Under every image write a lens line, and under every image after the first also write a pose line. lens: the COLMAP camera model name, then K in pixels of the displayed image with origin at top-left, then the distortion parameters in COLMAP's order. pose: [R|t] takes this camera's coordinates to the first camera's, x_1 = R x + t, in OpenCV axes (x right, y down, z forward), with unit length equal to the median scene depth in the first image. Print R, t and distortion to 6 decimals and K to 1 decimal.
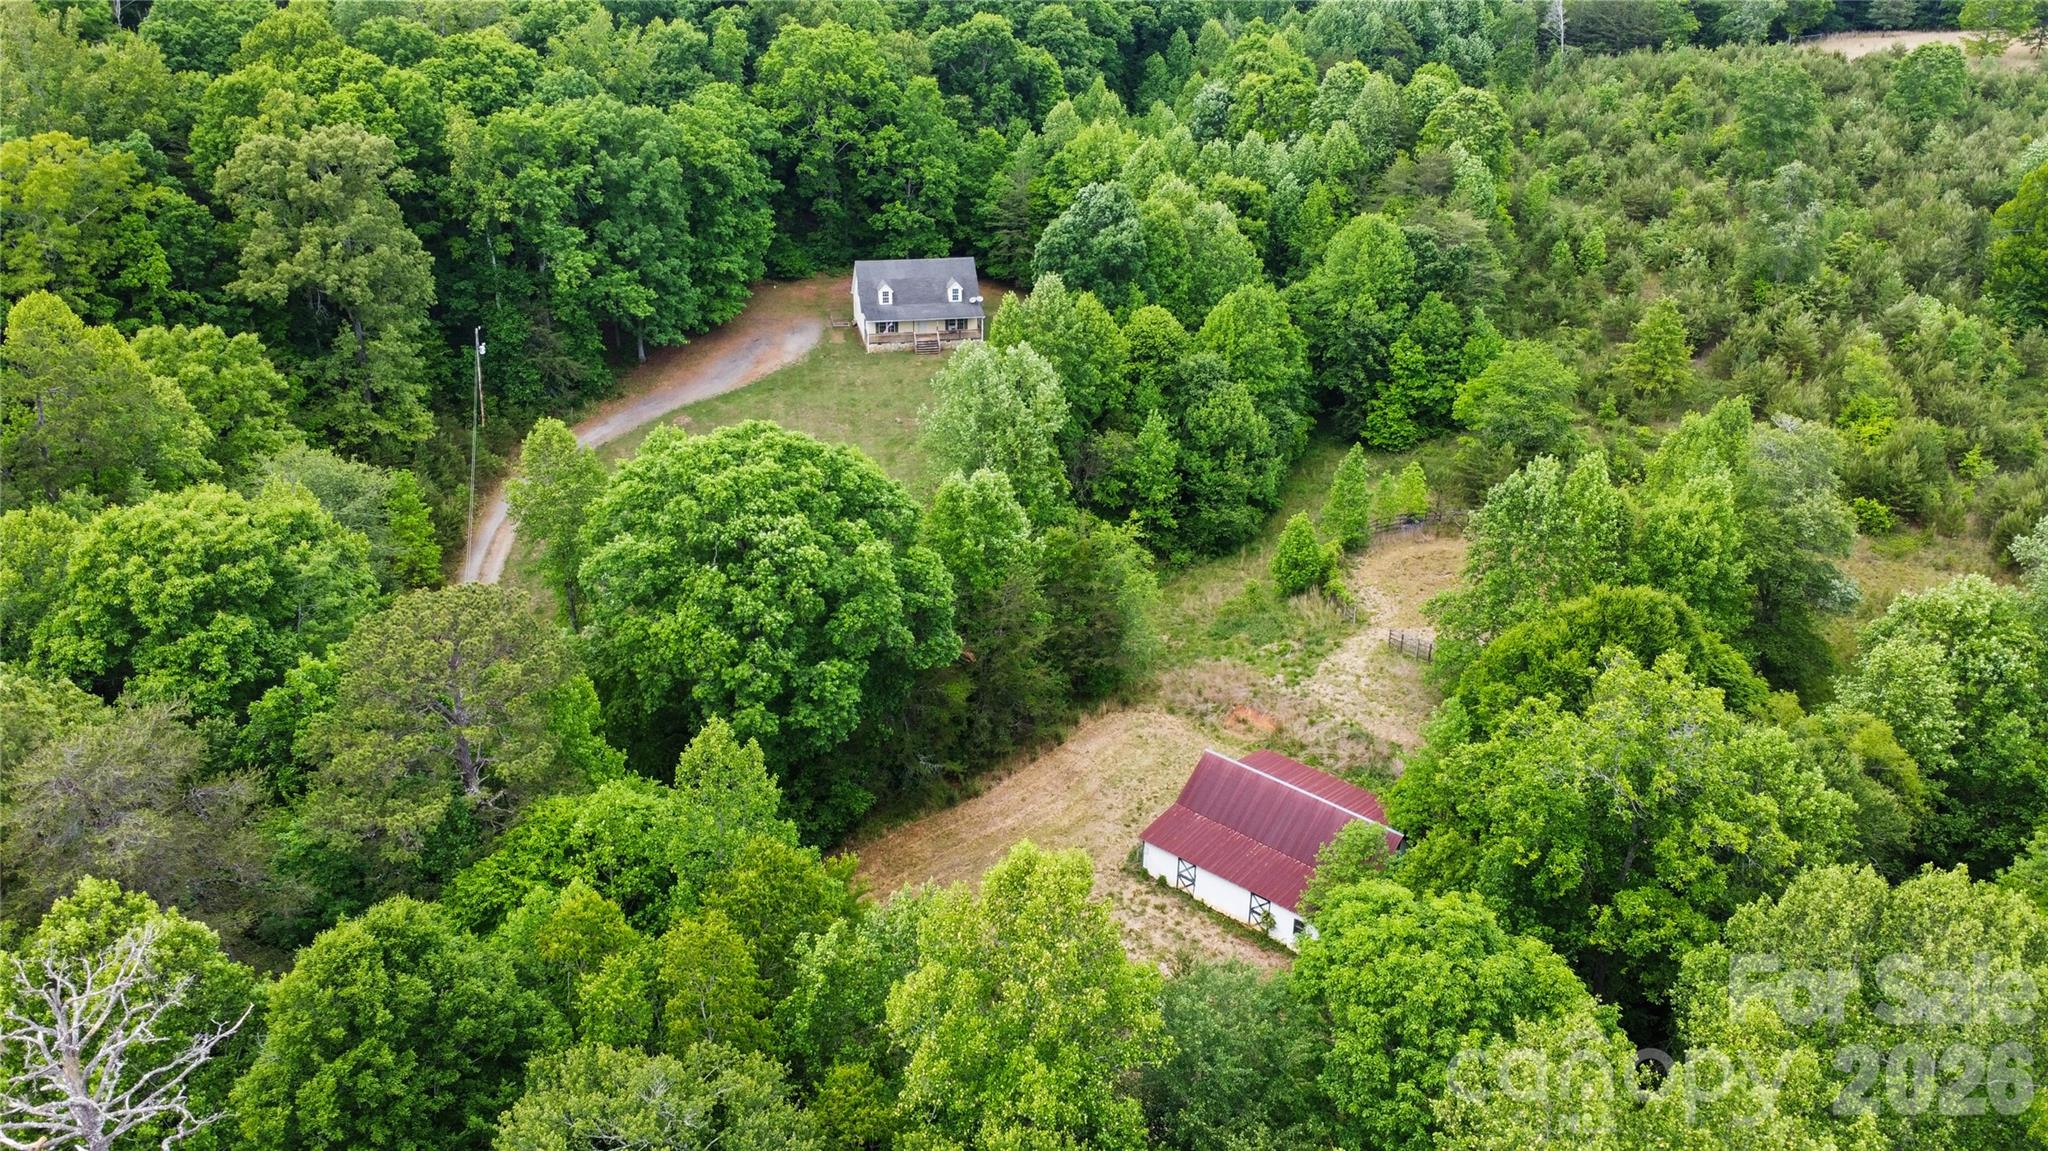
lens RADIAL K [[1570.6, 0, 1025.8], [0, 1570.6, 540.9], [0, 0, 1]] dist [0.015518, -0.008462]
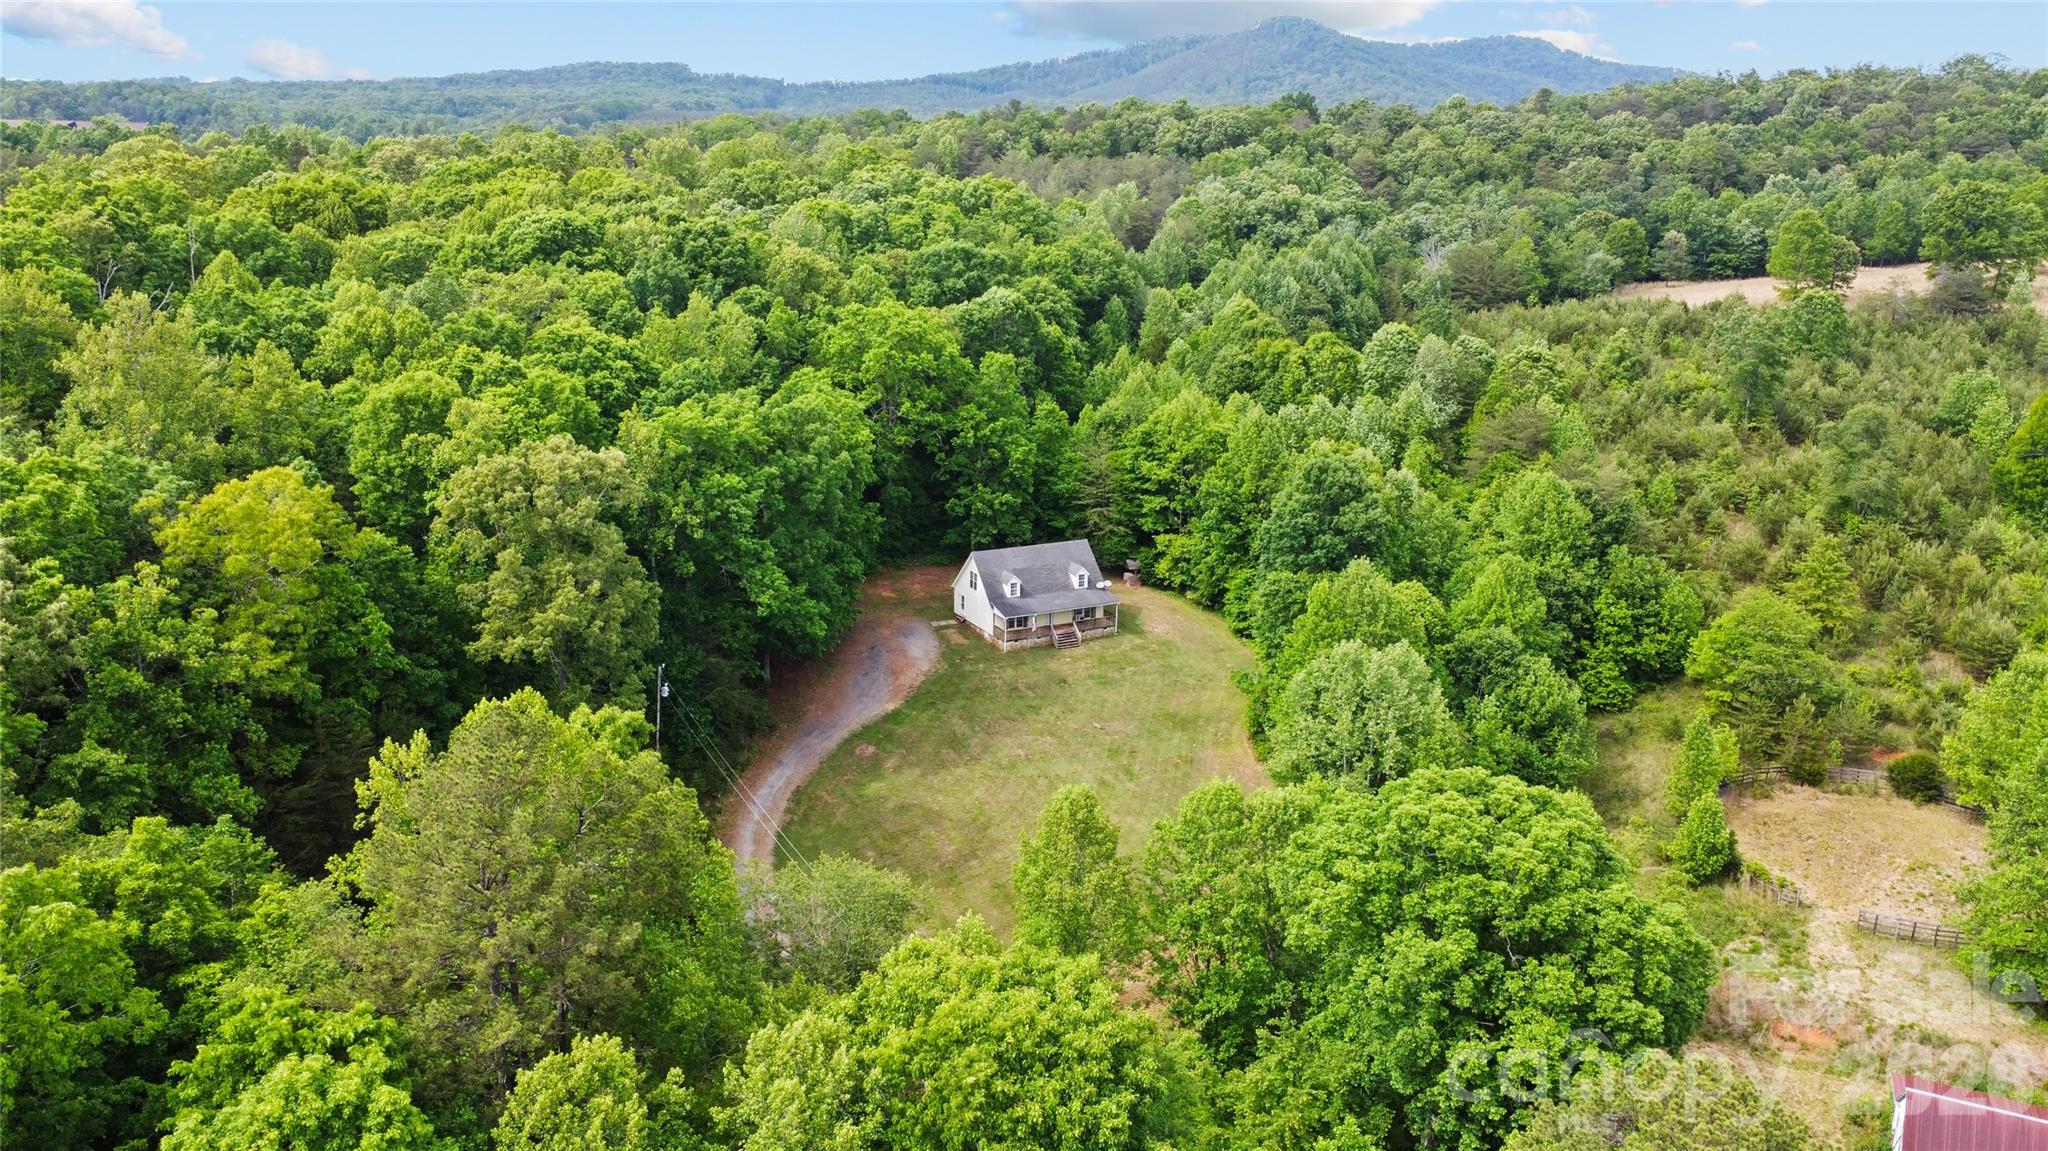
lens RADIAL K [[1570.6, 0, 1025.8], [0, 1570.6, 540.9], [0, 0, 1]] dist [0.015518, -0.008462]
pose [[0.964964, -0.065761, 0.254009, -0.352308], [0.105045, 0.983939, -0.144326, -0.057633], [-0.240438, 0.165952, 0.956373, 0.142498]]
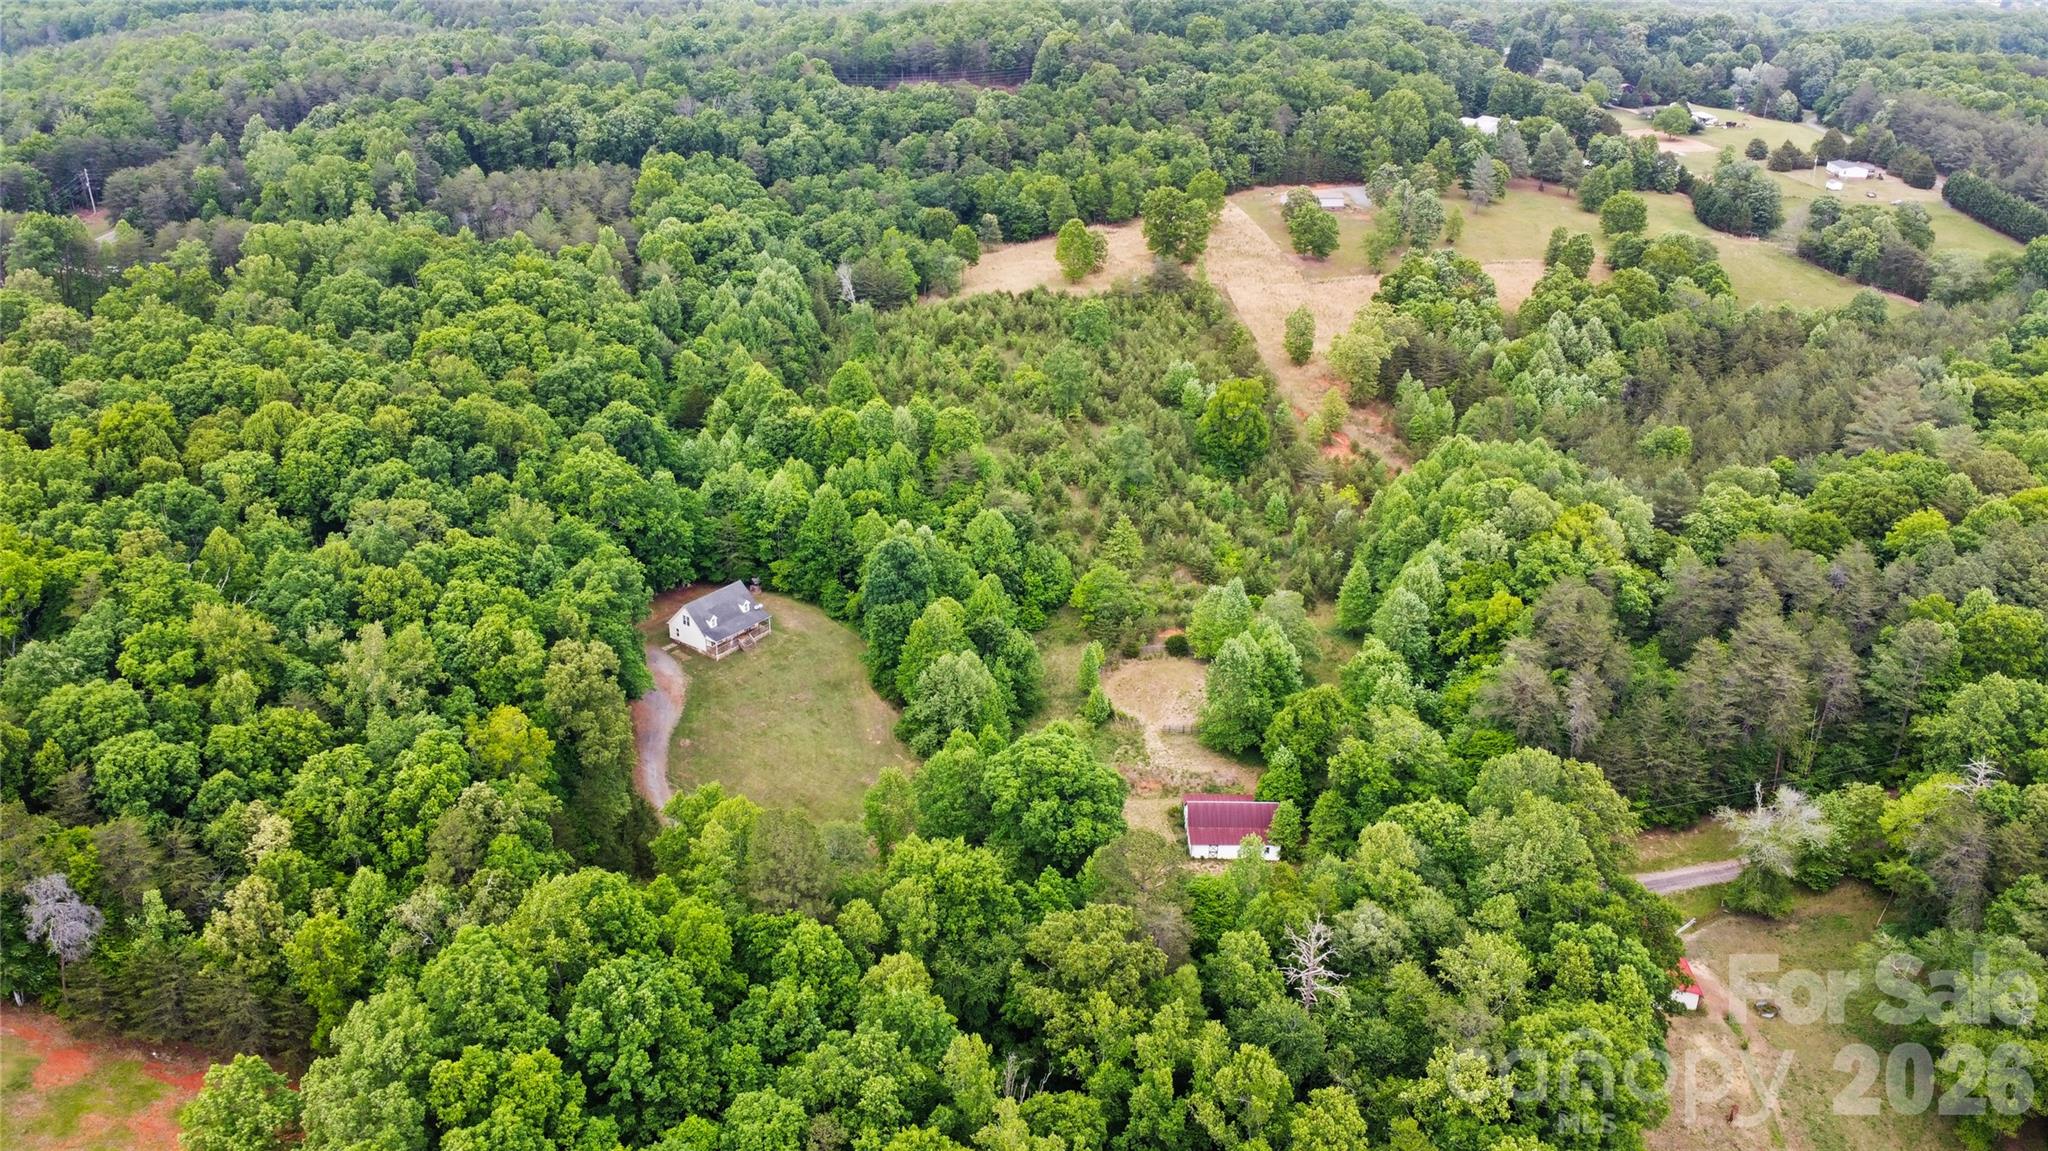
lens RADIAL K [[1570.6, 0, 1025.8], [0, 1570.6, 540.9], [0, 0, 1]] dist [0.015518, -0.008462]
pose [[0.753693, -0.258893, 0.604087, -0.875581], [0.263616, 0.961052, 0.082975, -0.316749], [-0.602041, 0.096709, 0.792587, -0.480706]]
